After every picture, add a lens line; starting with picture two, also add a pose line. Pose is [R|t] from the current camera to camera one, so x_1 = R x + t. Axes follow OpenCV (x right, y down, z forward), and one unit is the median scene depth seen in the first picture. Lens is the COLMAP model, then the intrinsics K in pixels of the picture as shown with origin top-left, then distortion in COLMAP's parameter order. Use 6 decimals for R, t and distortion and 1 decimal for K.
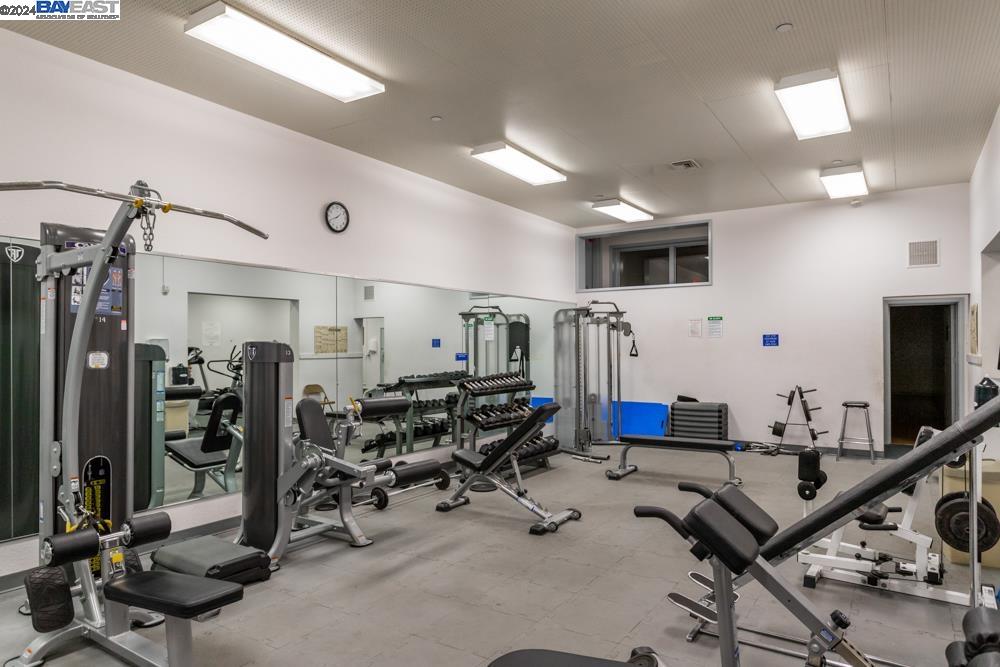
lens RADIAL K [[625.1, 0, 500.0], [0, 625.1, 348.3], [0, 0, 1]] dist [0.000506, 0.000215]
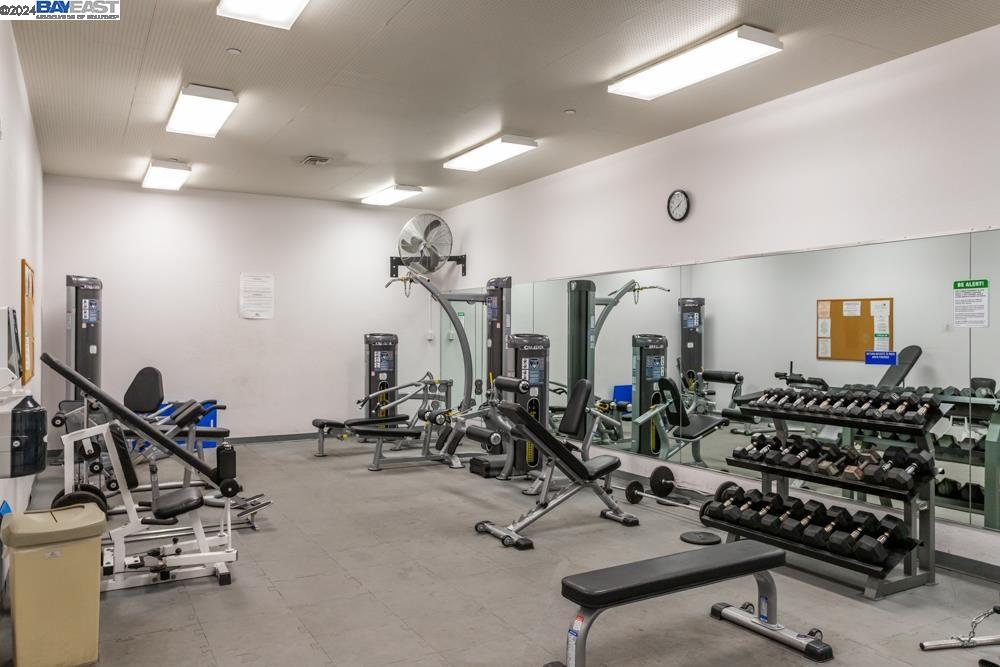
lens RADIAL K [[734.2, 0, 500.0], [0, 734.2, 333.5], [0, 0, 1]] dist [-0.001972, -0.000415]
pose [[-0.459436, -0.000056, -0.888211, 0.907229], [-0.004728, 0.999986, 0.002382, -0.011318], [0.888198, 0.005294, -0.459430, 1.312366]]
